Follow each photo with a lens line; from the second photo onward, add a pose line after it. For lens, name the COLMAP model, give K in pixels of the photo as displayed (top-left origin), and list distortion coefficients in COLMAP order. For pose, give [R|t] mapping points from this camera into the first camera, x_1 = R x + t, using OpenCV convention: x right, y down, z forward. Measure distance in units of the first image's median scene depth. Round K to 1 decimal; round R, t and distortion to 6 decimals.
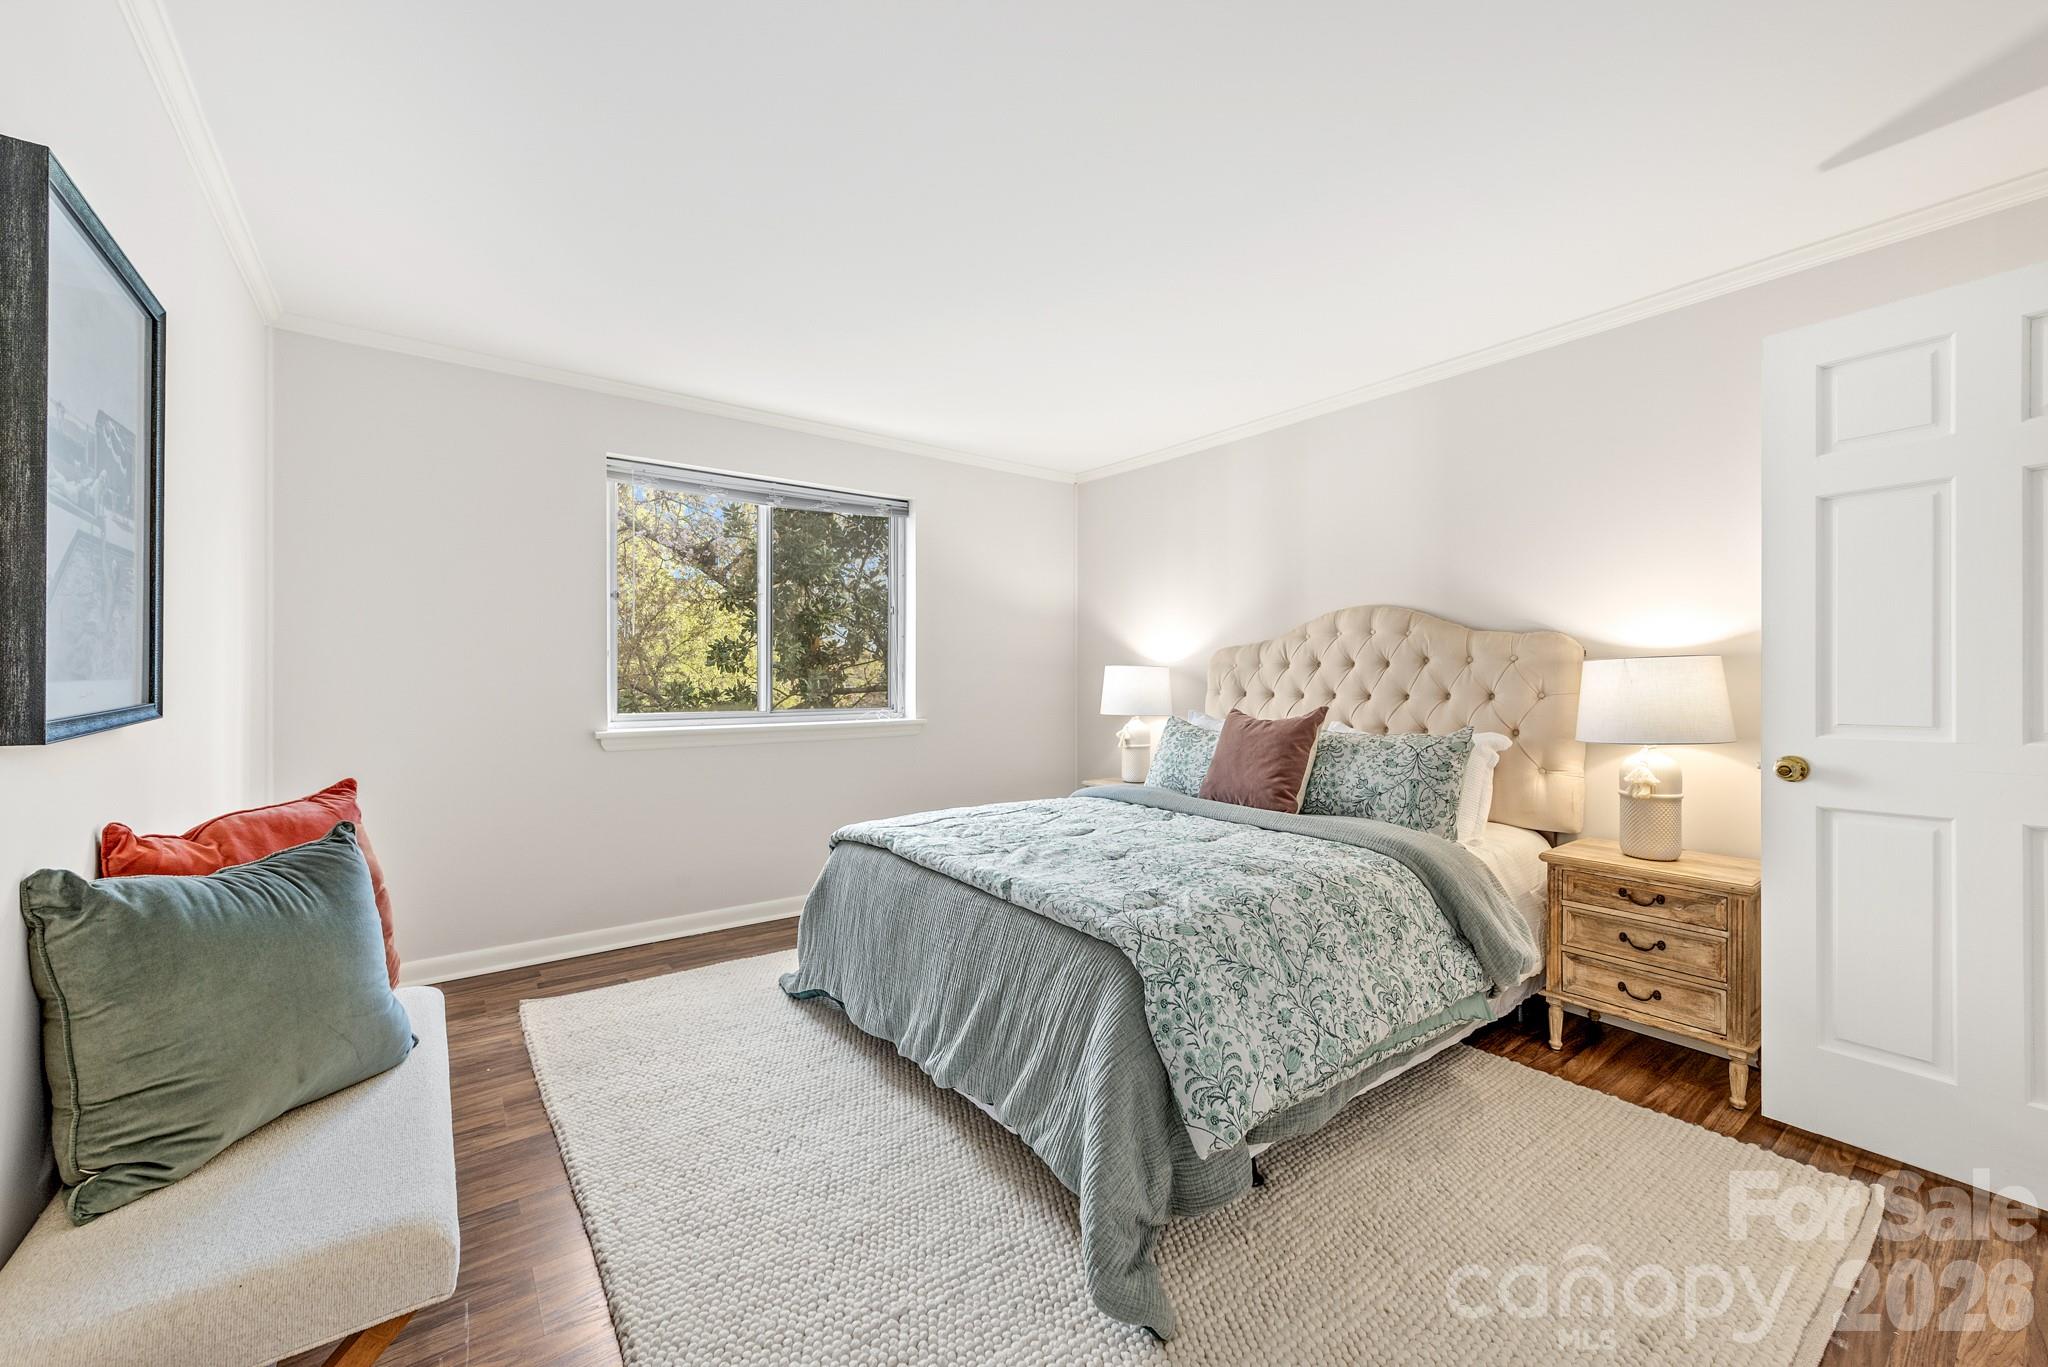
lens RADIAL K [[796.7, 0, 1036.5], [0, 796.7, 680.7], [0, 0, 1]] dist [0.002685, -0.000942]
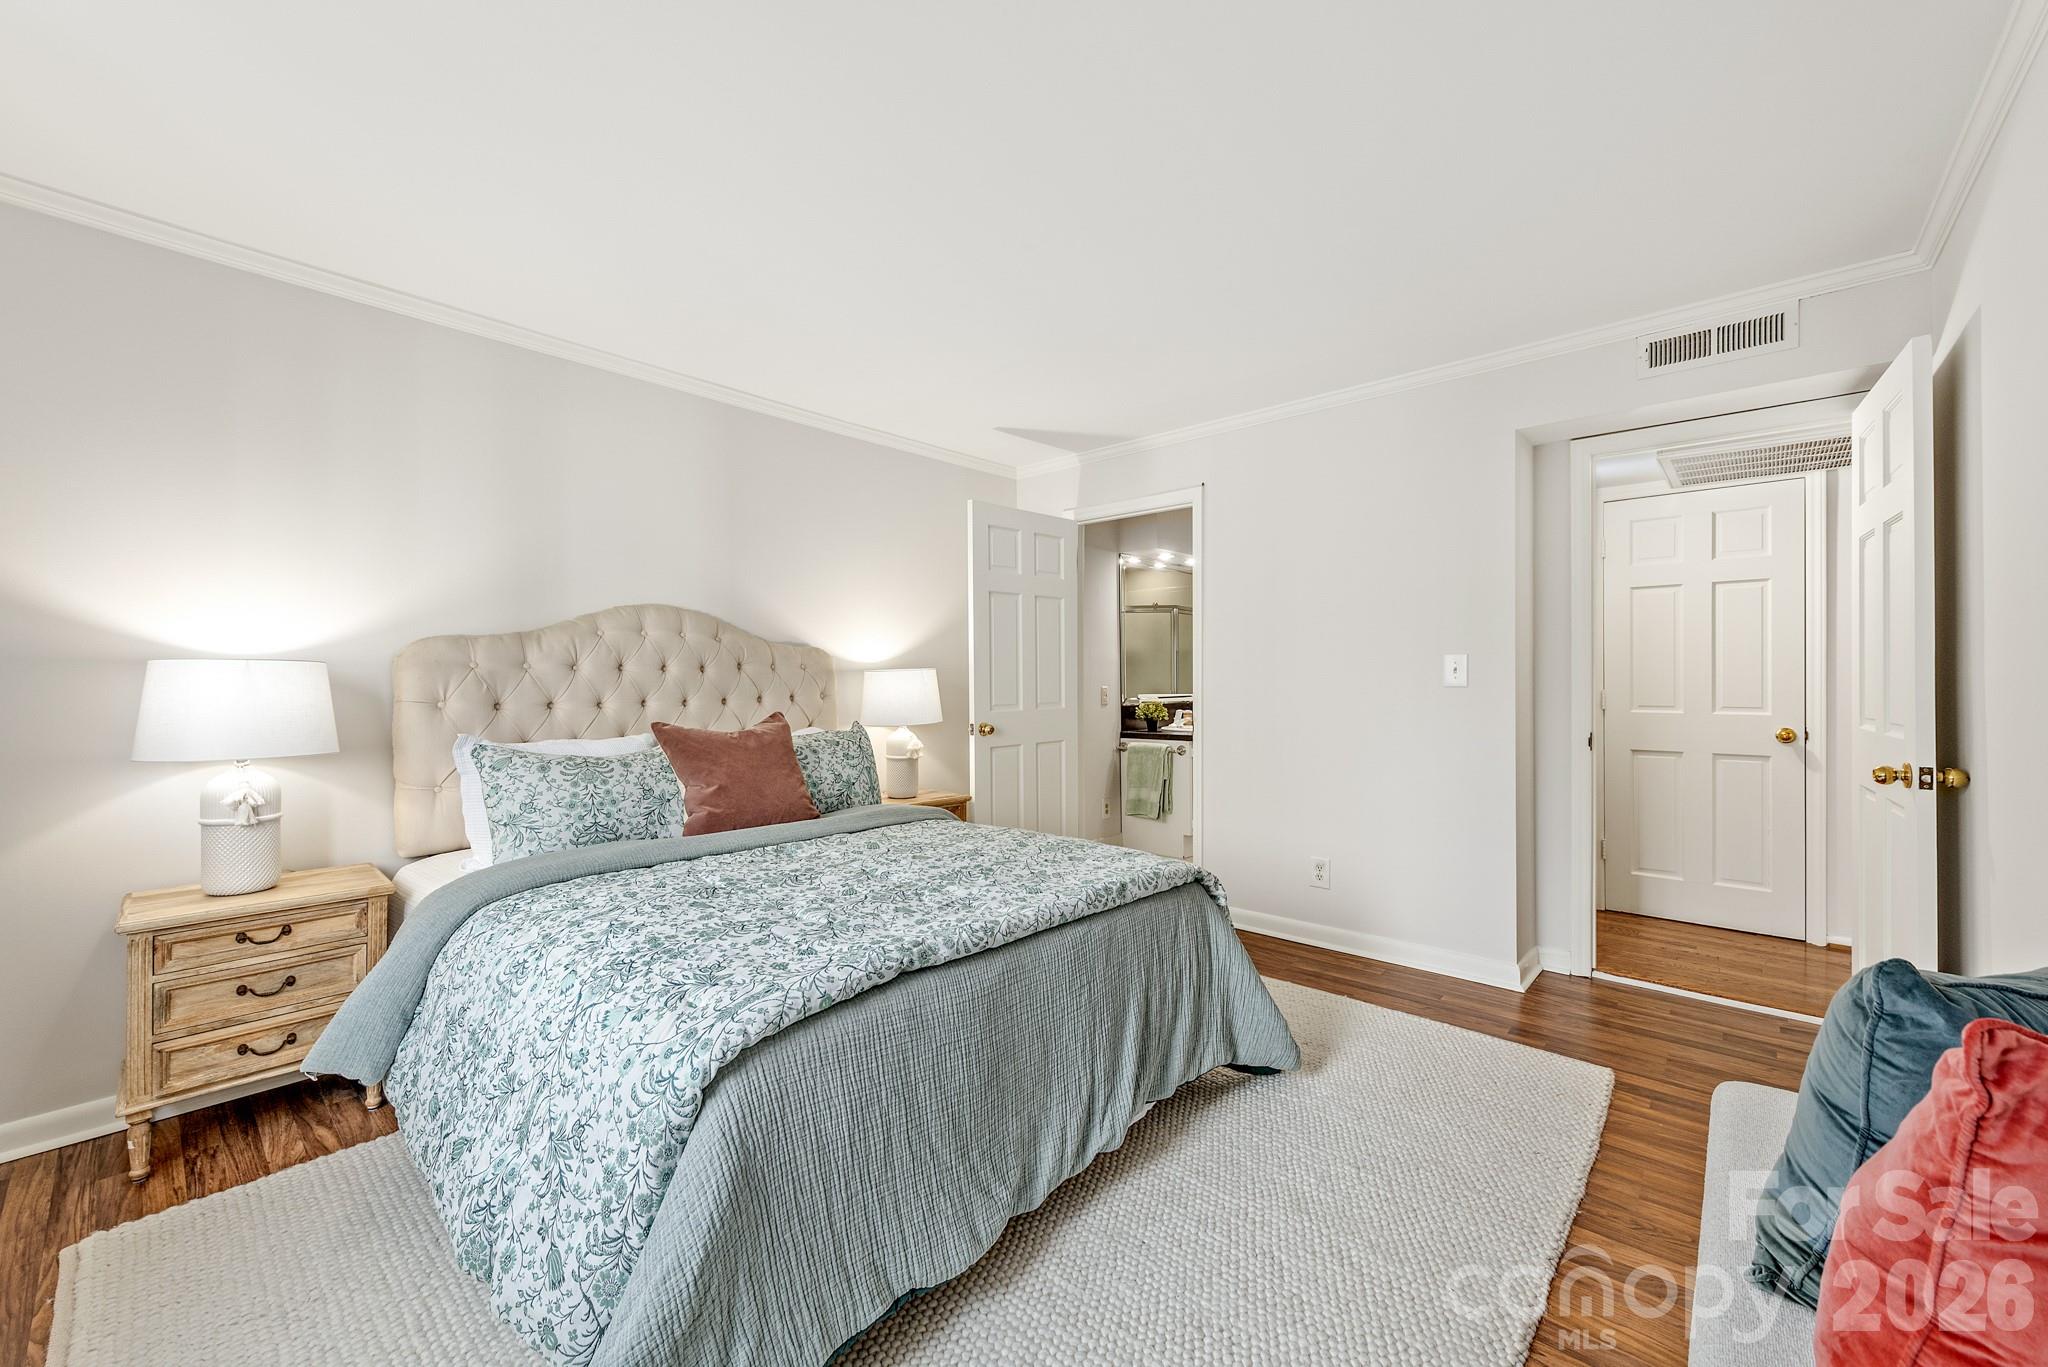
lens RADIAL K [[796.7, 0, 1037.8], [0, 796.7, 679.8], [0, 0, 1]] dist [0.002685, -0.000942]
pose [[-0.194628, 0.002582, 0.980874, -0.714843], [0.005625, 0.999983, -0.001516, -0.004102], [-0.980861, 0.005222, -0.194639, 0.926805]]
